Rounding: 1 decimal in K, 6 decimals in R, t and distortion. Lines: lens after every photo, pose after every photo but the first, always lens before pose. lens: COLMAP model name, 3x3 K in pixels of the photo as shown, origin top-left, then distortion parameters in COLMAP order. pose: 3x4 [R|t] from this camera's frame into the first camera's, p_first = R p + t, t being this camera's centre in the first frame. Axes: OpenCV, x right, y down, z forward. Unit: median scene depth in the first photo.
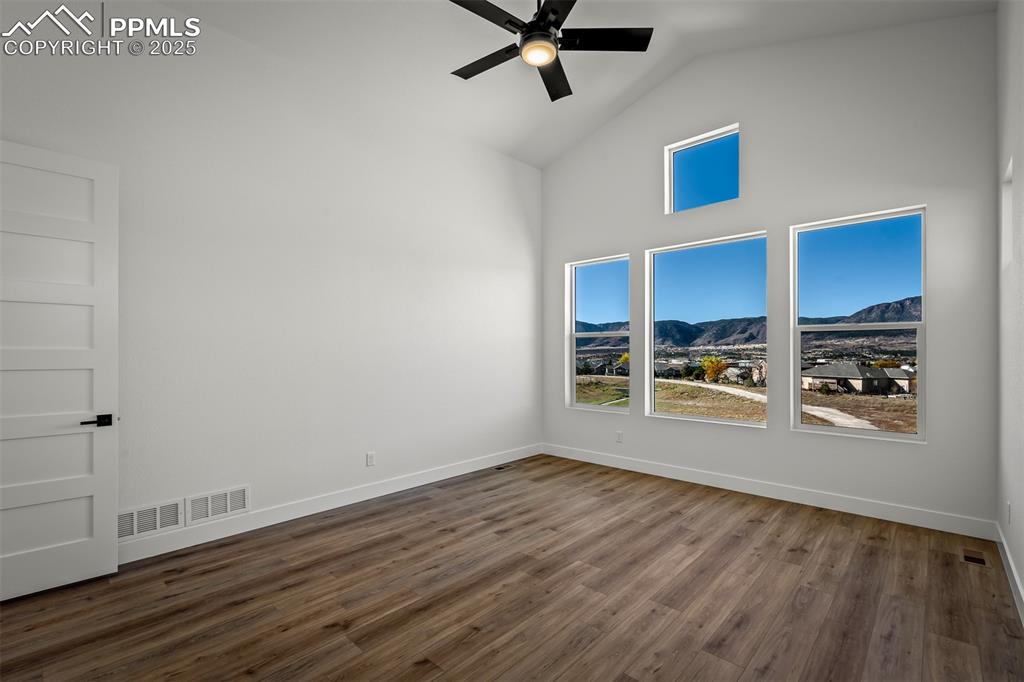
lens RADIAL K [[453.0, 0, 504.5], [0, 453.0, 361.1], [0, 0, 1]] dist [-0.001360, 0.000609]
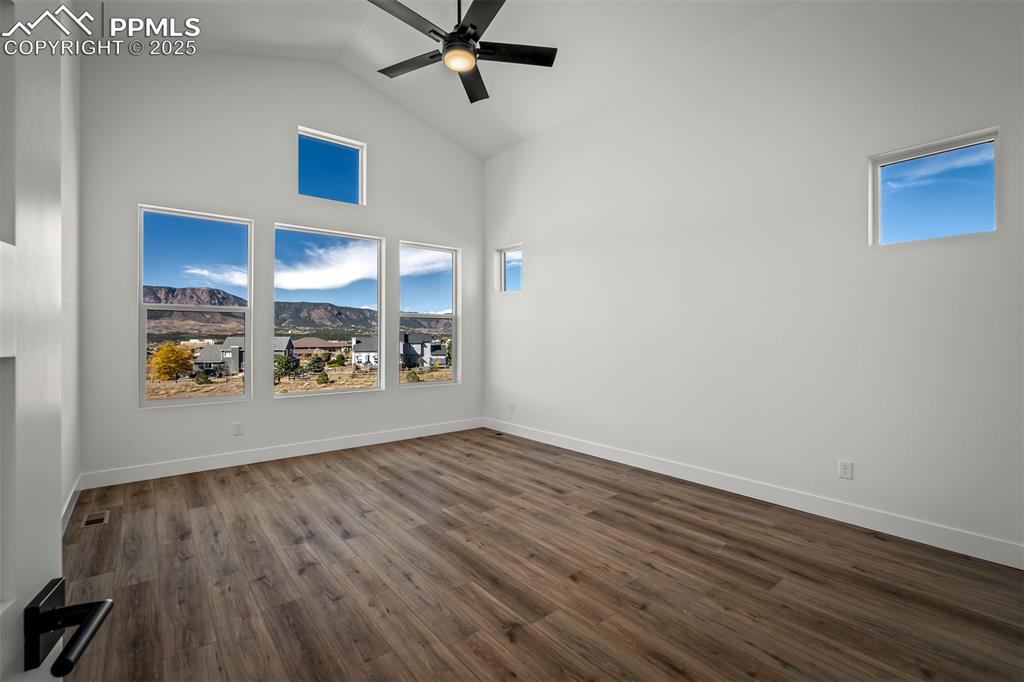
lens RADIAL K [[453.0, 0, 510.6], [0, 453.0, 335.5], [0, 0, 1]] dist [-0.001360, 0.000609]
pose [[0.126110, 0.006646, 0.991994, -0.804320], [0.020918, 0.999737, -0.009357, 0.015730], [-0.991796, 0.021931, 0.125938, 0.574063]]
